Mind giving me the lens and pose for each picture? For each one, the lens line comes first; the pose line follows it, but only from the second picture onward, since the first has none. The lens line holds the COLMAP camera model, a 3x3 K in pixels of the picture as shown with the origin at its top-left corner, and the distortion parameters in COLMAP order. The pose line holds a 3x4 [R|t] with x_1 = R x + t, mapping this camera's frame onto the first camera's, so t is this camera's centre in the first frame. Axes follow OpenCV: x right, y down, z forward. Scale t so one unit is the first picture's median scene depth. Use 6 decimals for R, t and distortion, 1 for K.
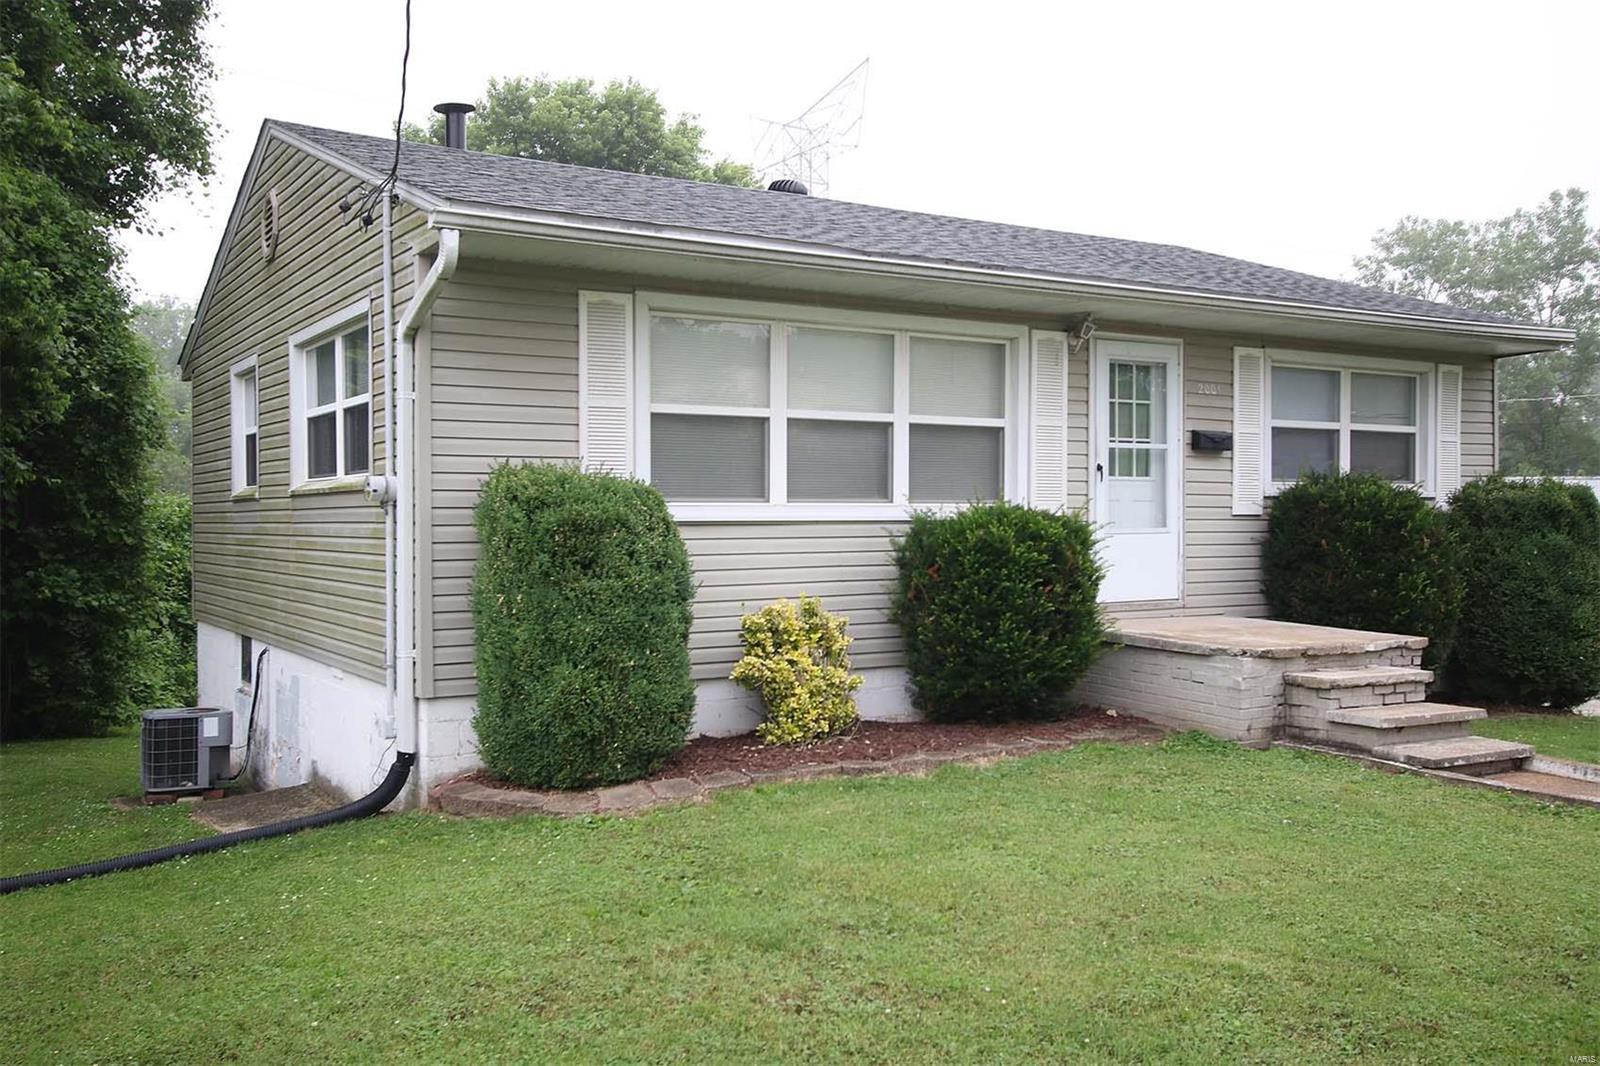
lens RADIAL K [[1430.4, 0, 800.0], [0, 1430.4, 533.0], [0, 0, 1]] dist [0.008714, 0.015461]
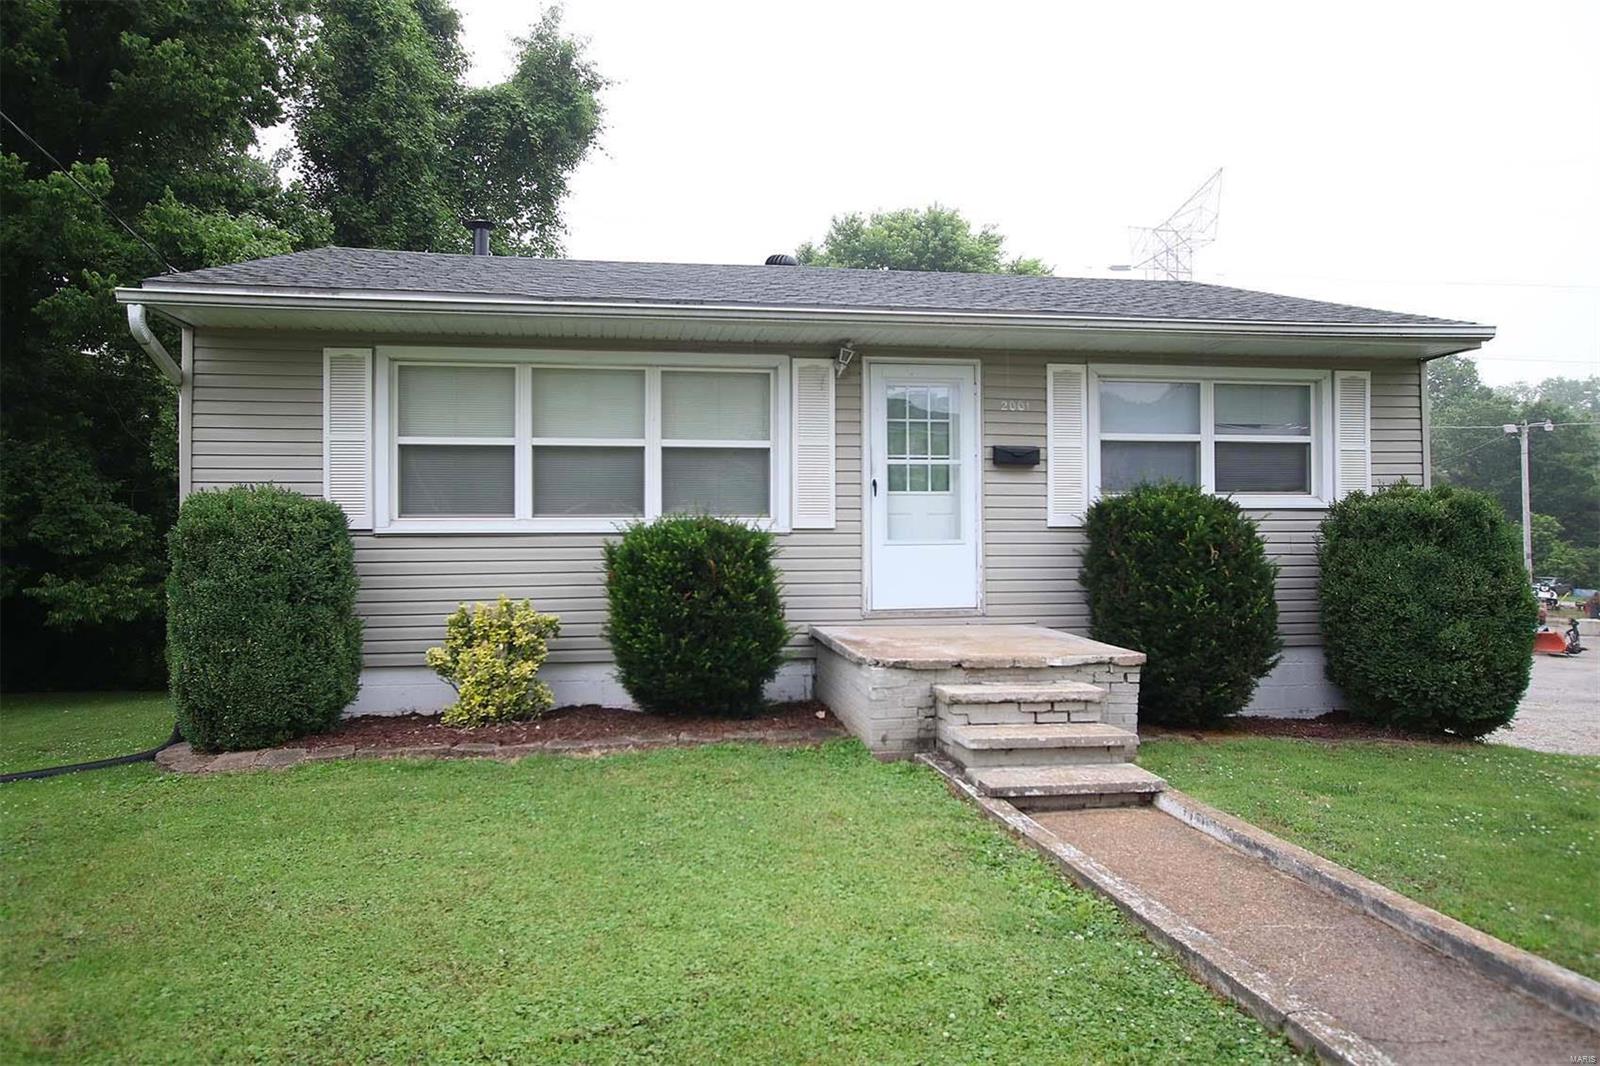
lens RADIAL K [[1038.8, 0, 800.0], [0, 1038.8, 533.0], [0, 0, 1]] dist [-0.007280, 0.001189]
pose [[0.924299, -0.004730, -0.381639, 0.451586], [-0.001227, 0.999881, -0.015362, 0.003669], [0.381666, 0.014667, 0.924184, 0.258100]]
